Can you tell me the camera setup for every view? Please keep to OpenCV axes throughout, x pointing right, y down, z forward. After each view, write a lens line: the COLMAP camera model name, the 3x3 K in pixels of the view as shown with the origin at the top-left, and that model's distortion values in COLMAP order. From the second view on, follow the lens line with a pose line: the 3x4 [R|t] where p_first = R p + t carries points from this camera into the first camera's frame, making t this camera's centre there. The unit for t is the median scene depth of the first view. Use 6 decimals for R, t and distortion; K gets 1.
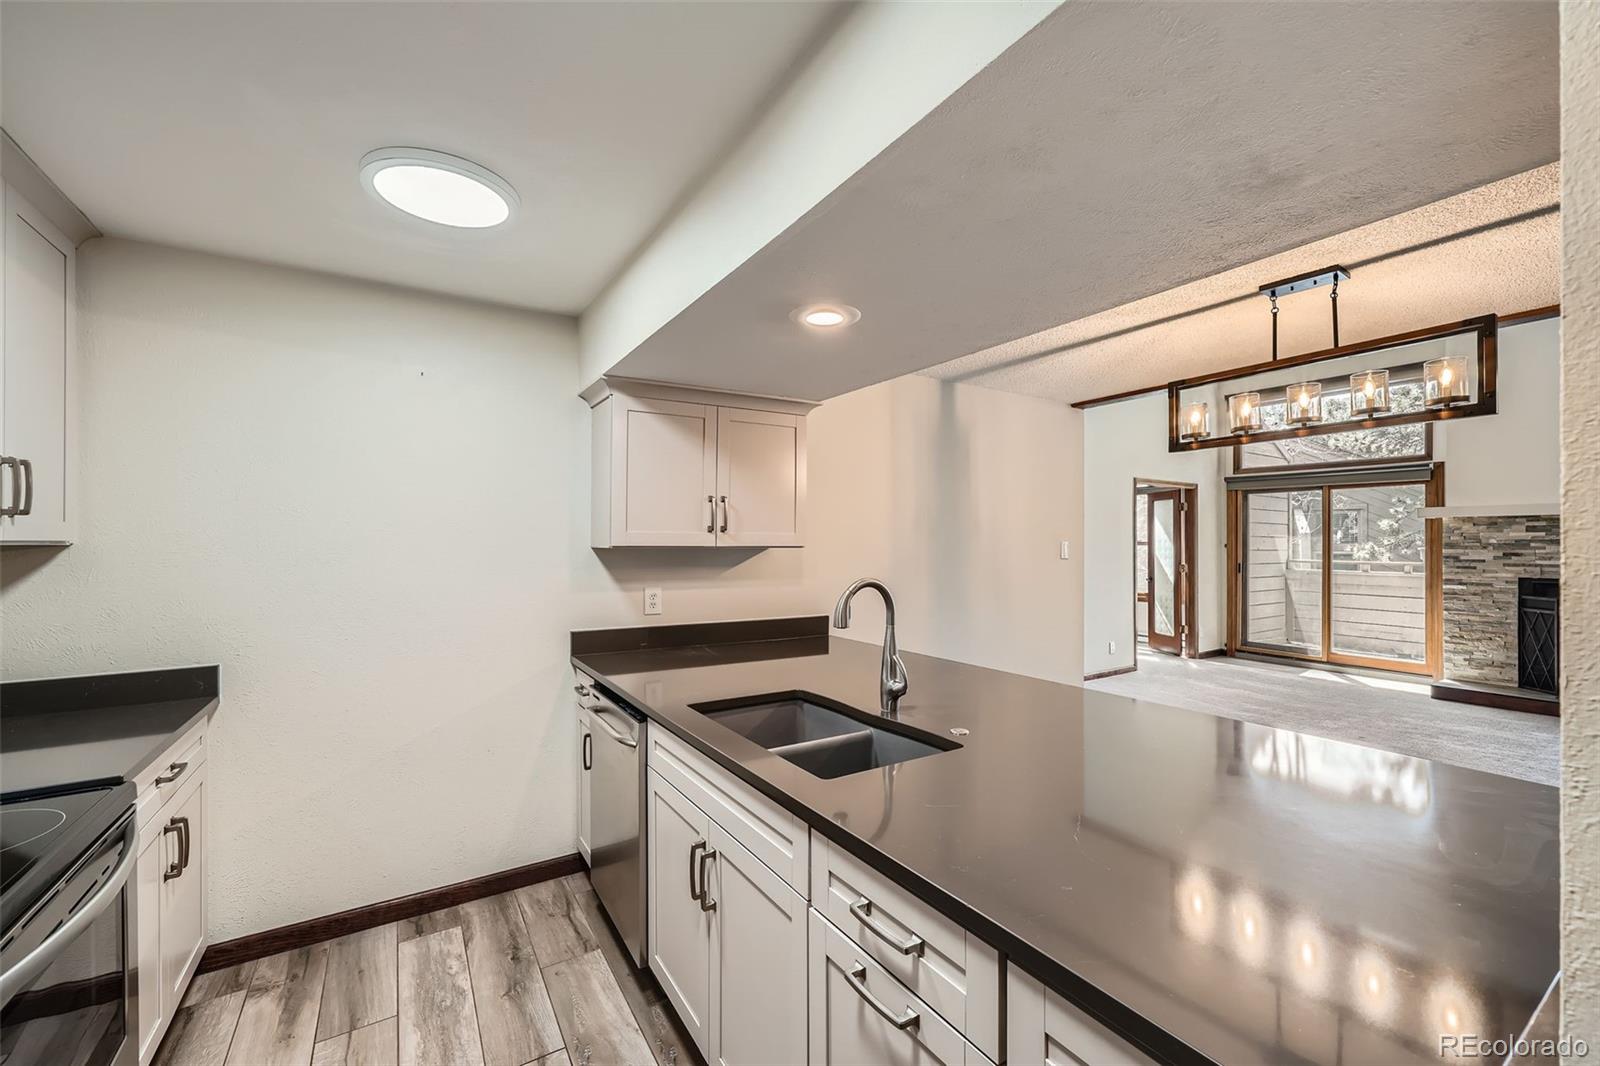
lens RADIAL K [[631.9, 0, 805.3], [0, 631.9, 539.1], [0, 0, 1]] dist [-0.021832, 0.006213]
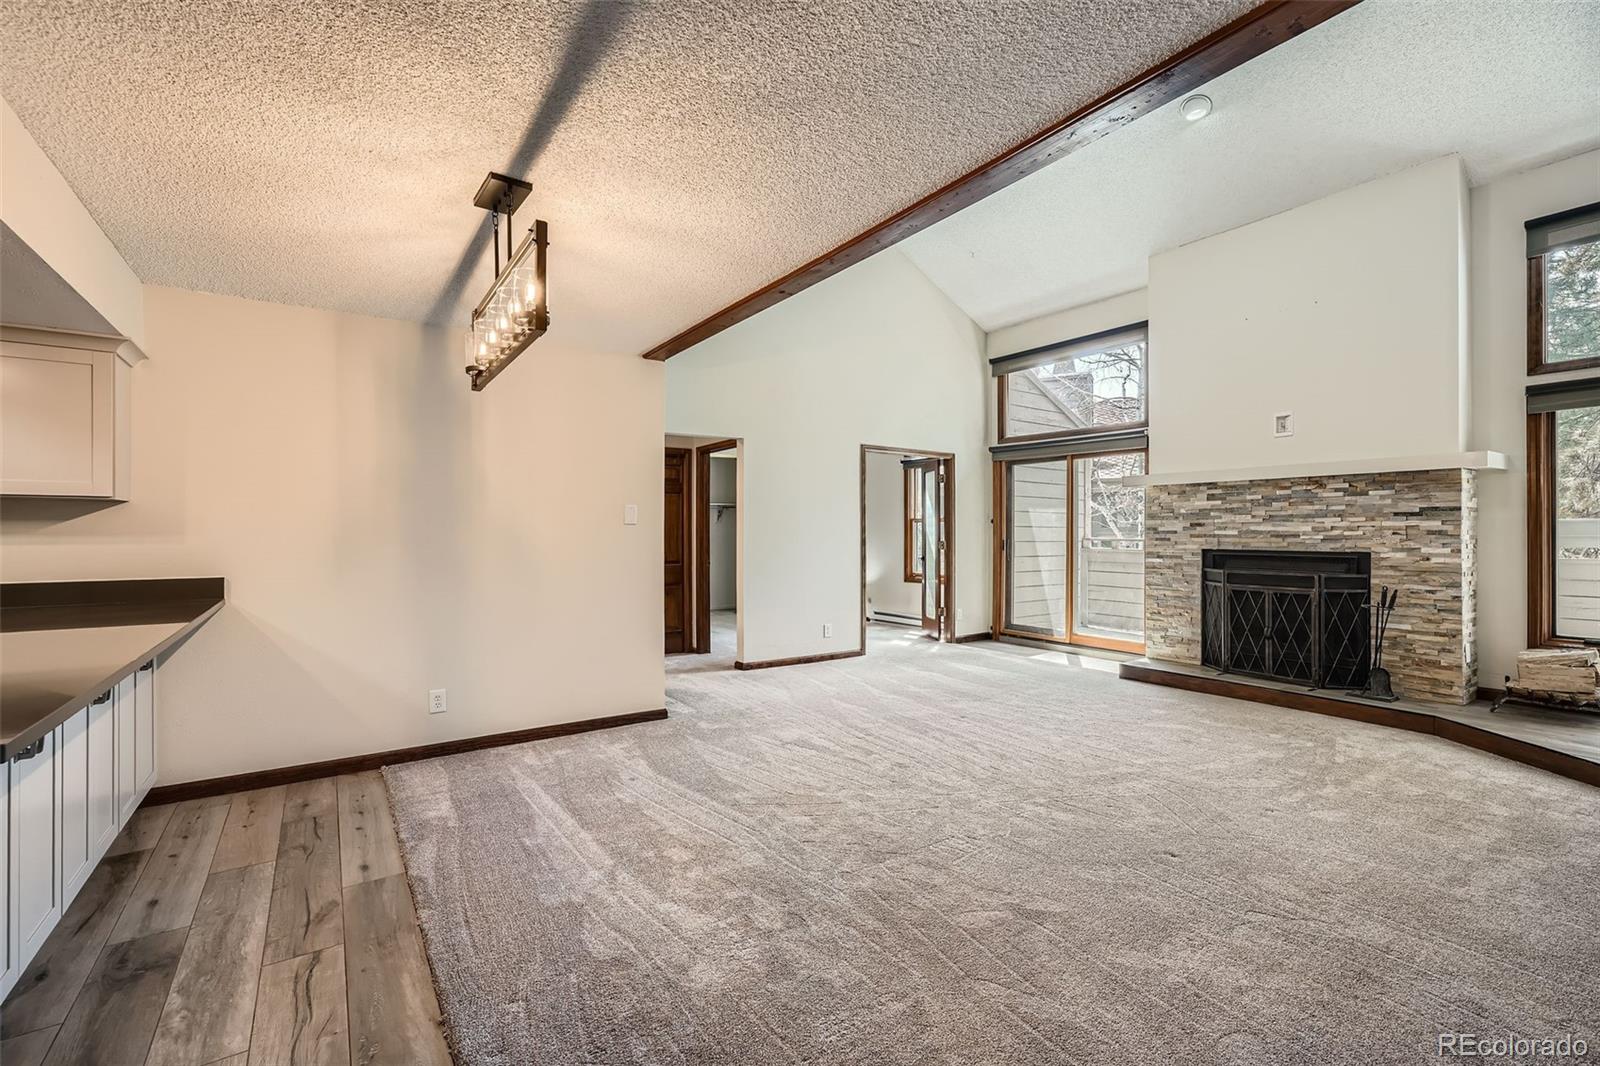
lens RADIAL K [[697.6, 0, 807.1], [0, 697.6, 536.0], [0, 0, 1]] dist [-0.010998, 0.006924]
pose [[0.998884, -0.000784, 0.047222, 0.442894], [0.000284, 0.999944, 0.010594, 0.027268], [-0.047228, -0.010569, 0.998828, -0.022597]]
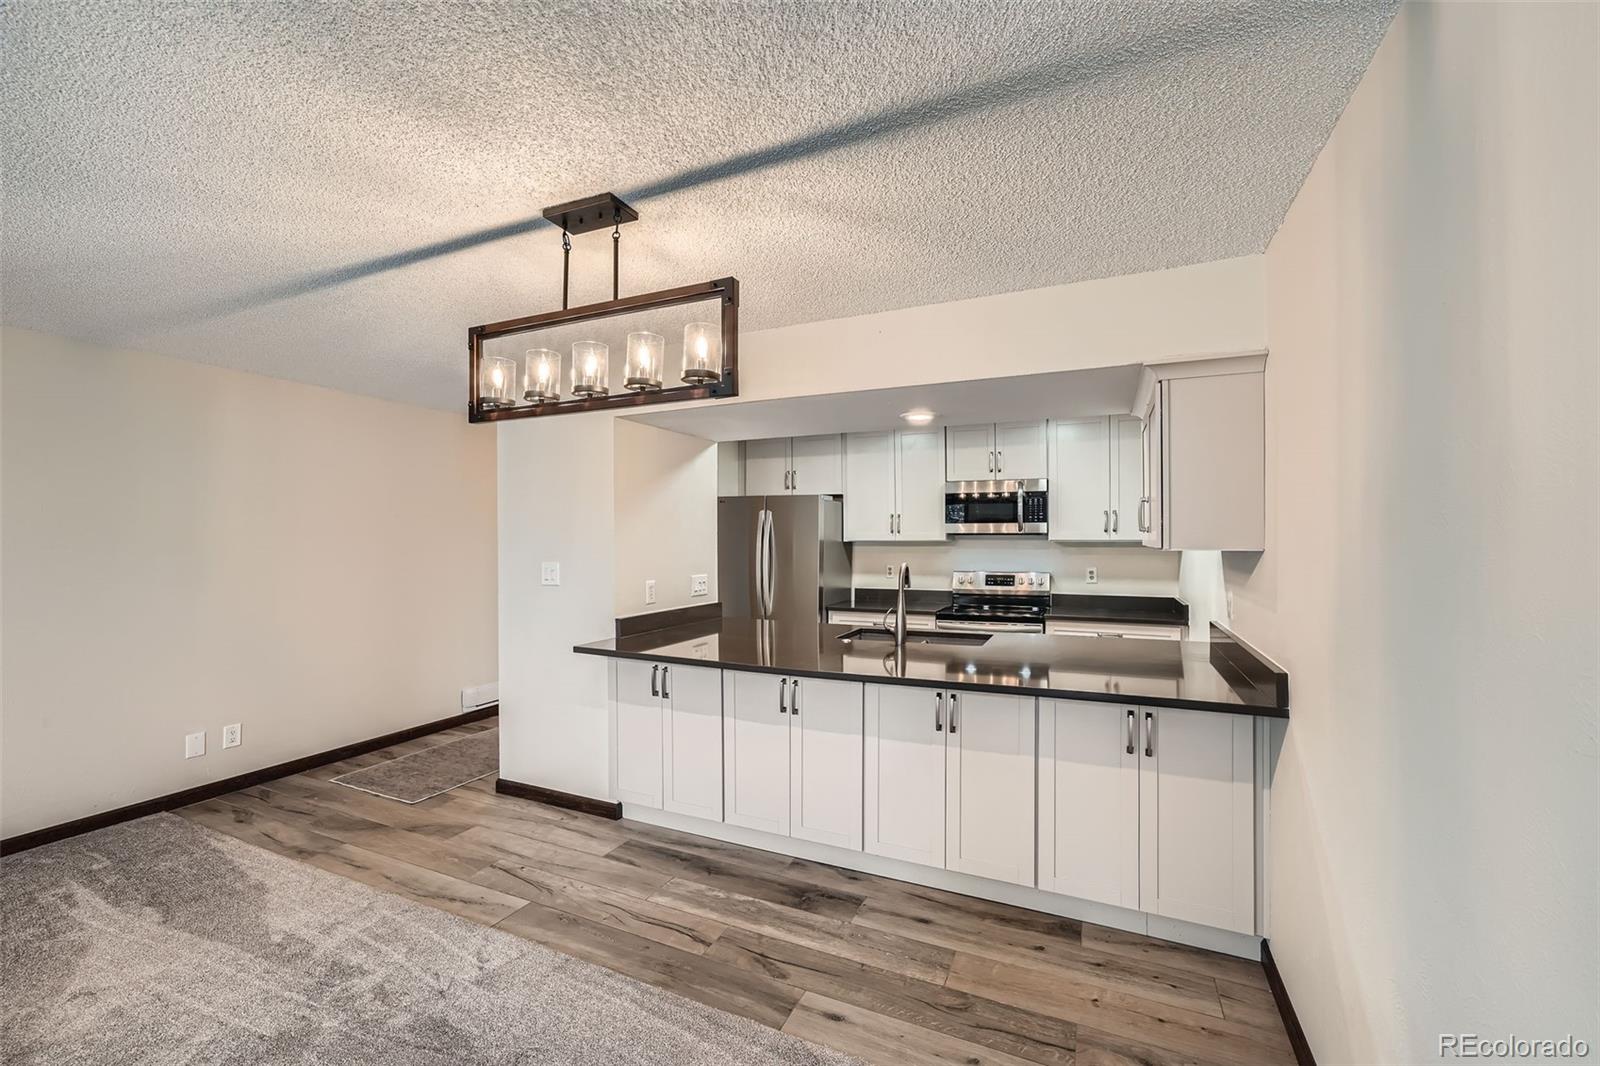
lens RADIAL K [[631.9, 0, 772.7], [0, 631.9, 538.4], [0, 0, 1]] dist [-0.021832, 0.006213]
pose [[-0.843019, -0.001796, -0.537880, 0.379937], [-0.001292, 0.999998, -0.001313, 0.000061], [0.537882, -0.000412, -0.843020, 0.683313]]
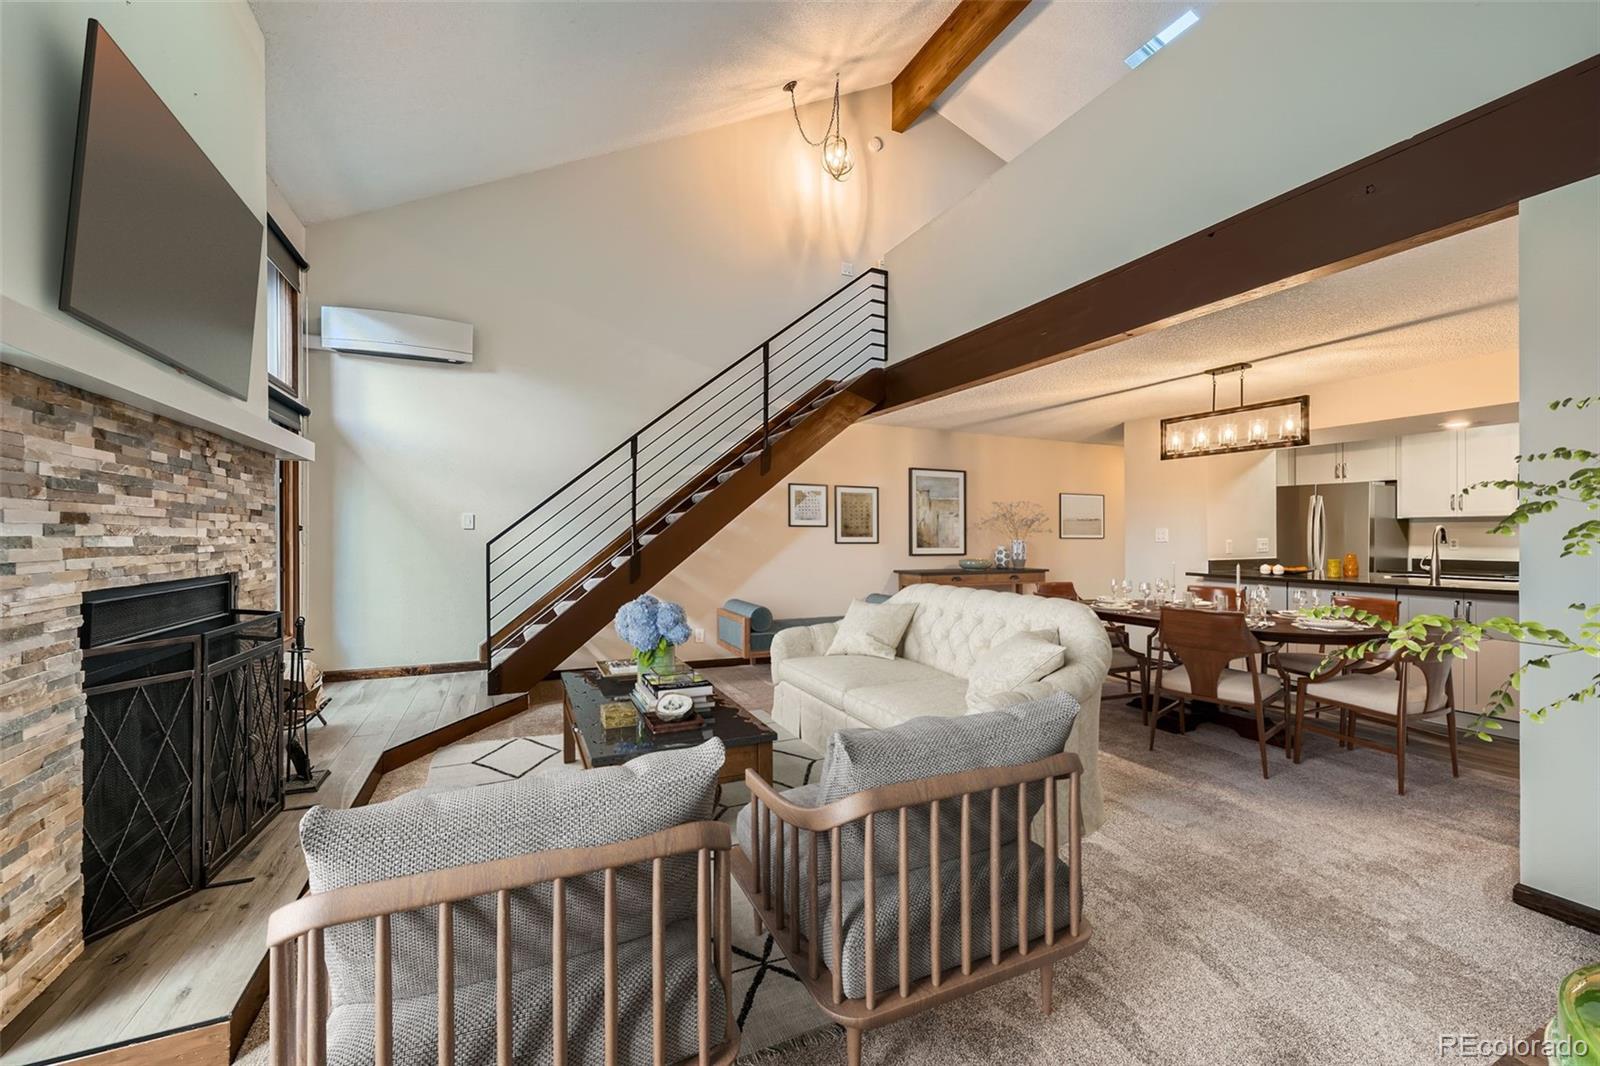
lens RADIAL K [[631.9, 0, 811.4], [0, 631.9, 537.4], [0, 0, 1]] dist [-0.021832, 0.006213]
pose [[-0.993732, 0.001348, 0.111779, 0.667282], [0.001383, 0.999999, 0.000243, 0.030818], [-0.111778, 0.000396, -0.993733, 1.116598]]
